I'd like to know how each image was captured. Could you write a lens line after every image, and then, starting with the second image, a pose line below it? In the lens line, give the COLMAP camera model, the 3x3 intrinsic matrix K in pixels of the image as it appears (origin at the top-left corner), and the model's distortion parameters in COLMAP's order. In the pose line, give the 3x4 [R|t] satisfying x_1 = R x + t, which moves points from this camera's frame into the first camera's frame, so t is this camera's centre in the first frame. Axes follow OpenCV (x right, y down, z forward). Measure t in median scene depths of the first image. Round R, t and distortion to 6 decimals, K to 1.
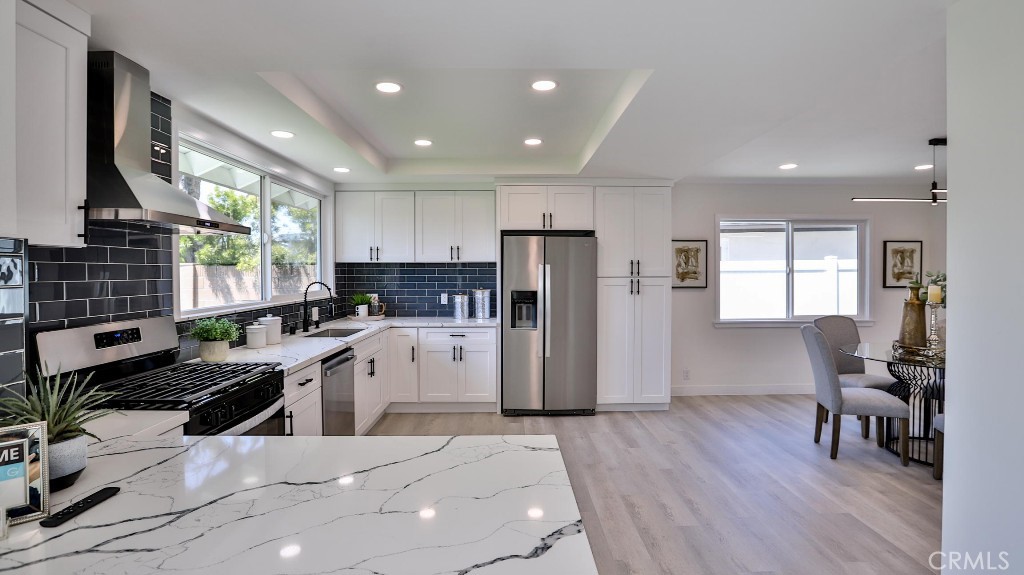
lens RADIAL K [[501.5, 0, 513.4], [0, 501.5, 279.1], [0, 0, 1]] dist [-0.058811, 0.018906]
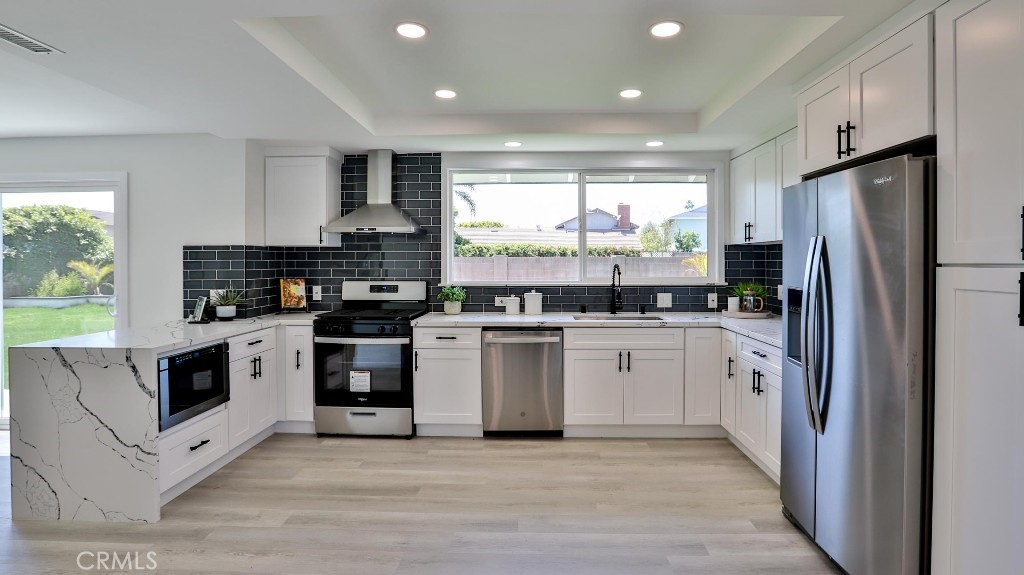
lens RADIAL K [[497.9, 0, 514.3], [0, 497.9, 264.3], [0, 0, 1]] dist [-0.052229, 0.019197]
pose [[-0.049694, 0.009672, -0.998718, 0.533510], [-0.013787, 0.999851, 0.010369, -0.003764], [0.998669, 0.014285, -0.049553, 0.732506]]
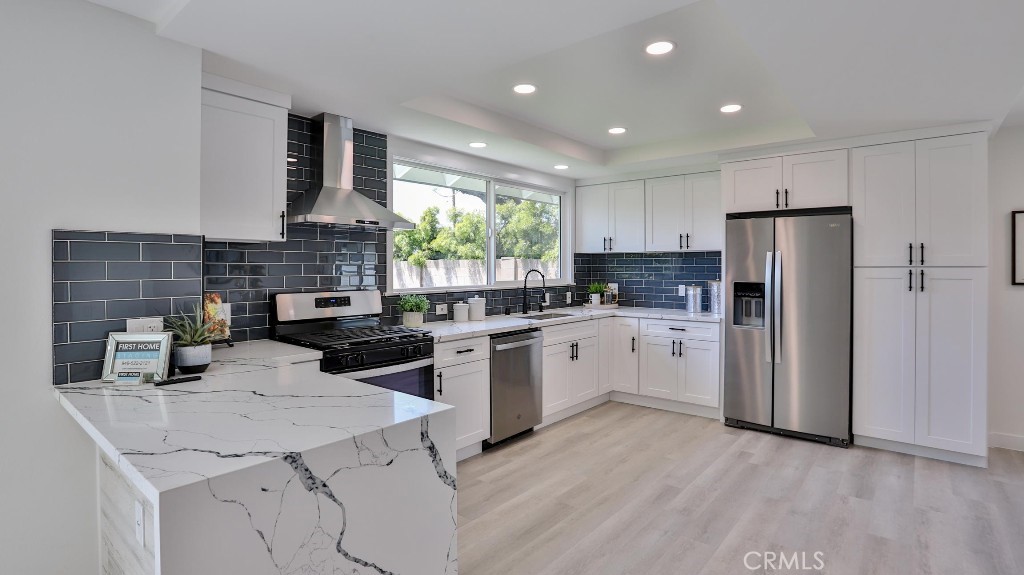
lens RADIAL K [[505.0, 0, 508.3], [0, 505.0, 265.5], [0, 0, 1]] dist [-0.054874, 0.021214]
pose [[0.753060, 0.000868, -0.657952, 0.268061], [-0.012095, 0.999848, -0.012524, 0.009767], [0.657841, 0.017389, 0.752956, 0.088726]]
